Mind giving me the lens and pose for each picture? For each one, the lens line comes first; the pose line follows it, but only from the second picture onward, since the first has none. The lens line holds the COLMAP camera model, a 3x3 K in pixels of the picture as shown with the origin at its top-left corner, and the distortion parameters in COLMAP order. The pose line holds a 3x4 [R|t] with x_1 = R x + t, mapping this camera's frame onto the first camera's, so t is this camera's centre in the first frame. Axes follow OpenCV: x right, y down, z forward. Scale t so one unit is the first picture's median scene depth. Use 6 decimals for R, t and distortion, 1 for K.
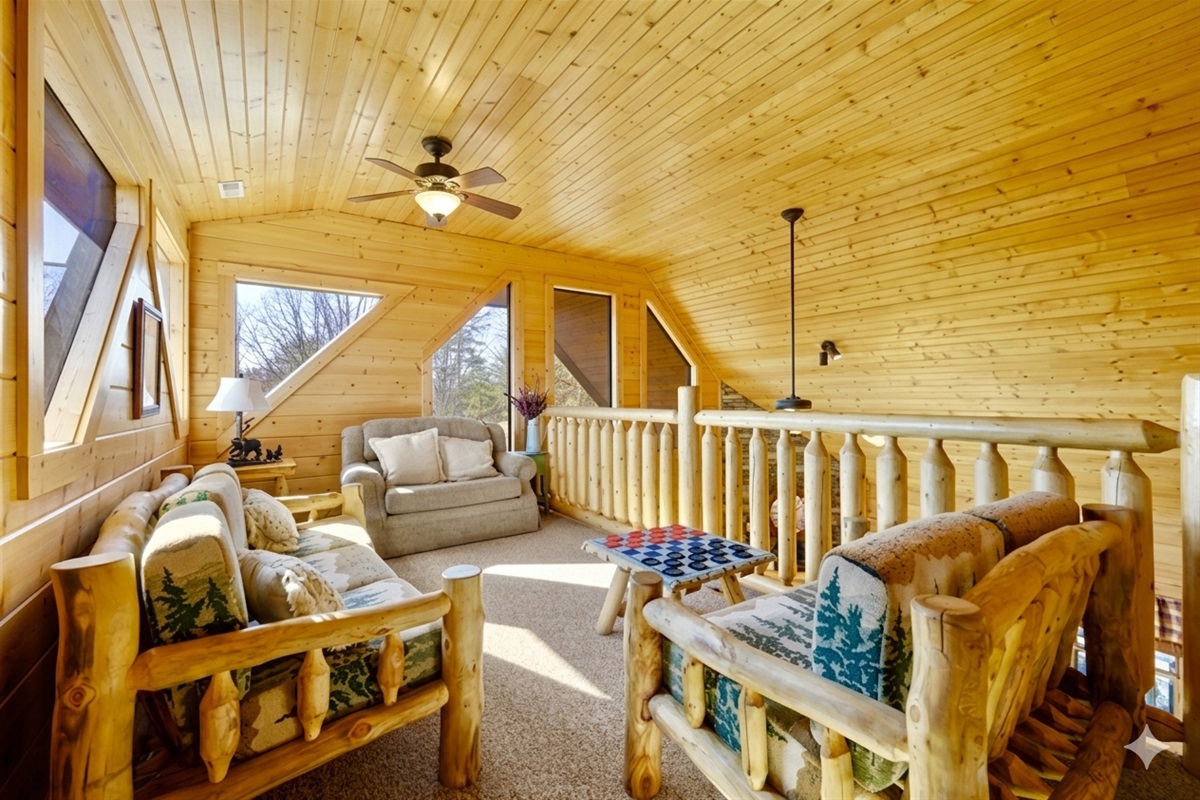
lens RADIAL K [[484.7, 0, 597.0], [0, 484.7, 394.2], [0, 0, 1]] dist [0.000183, 0.000011]
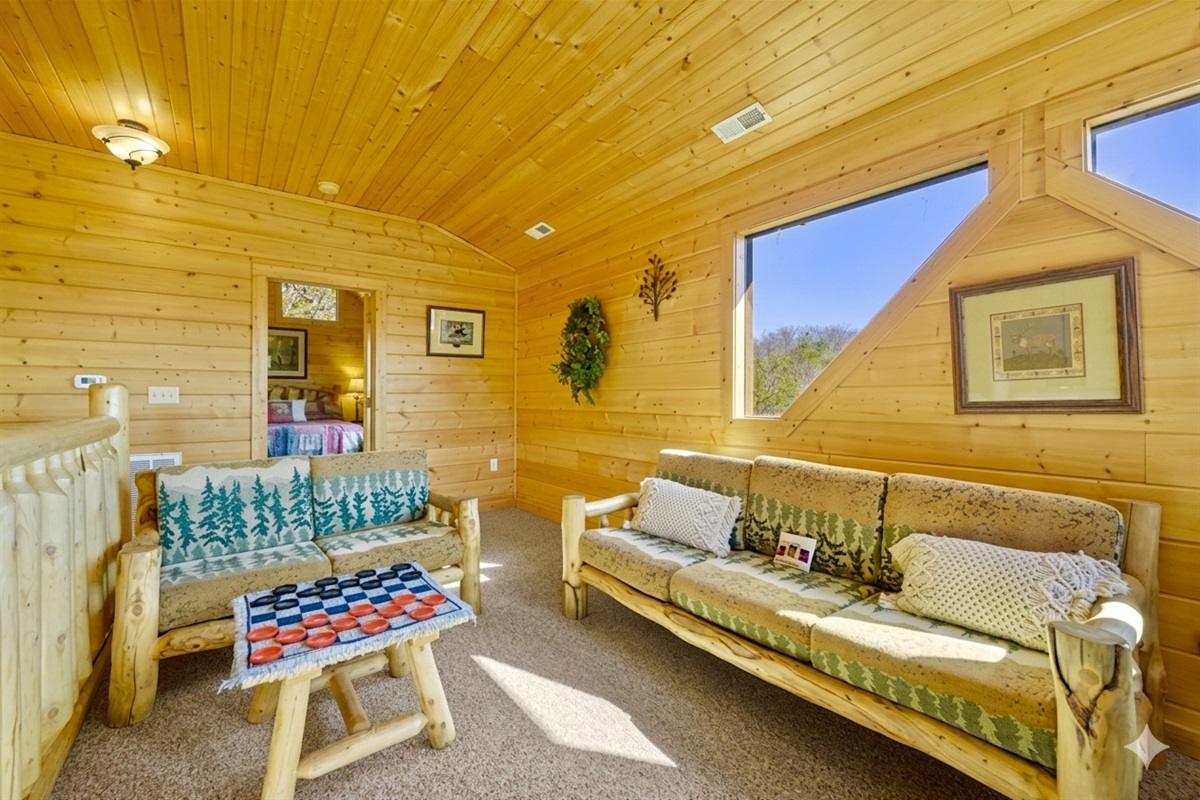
lens RADIAL K [[484.7, 0, 597.0], [0, 484.7, 394.2], [0, 0, 1]] dist [0.000183, 0.000011]
pose [[-0.997376, 0.014651, -0.070892, -0.170549], [0.016782, 0.999422, -0.029558, 0.035046], [0.070418, -0.030670, -0.997046, 1.858148]]
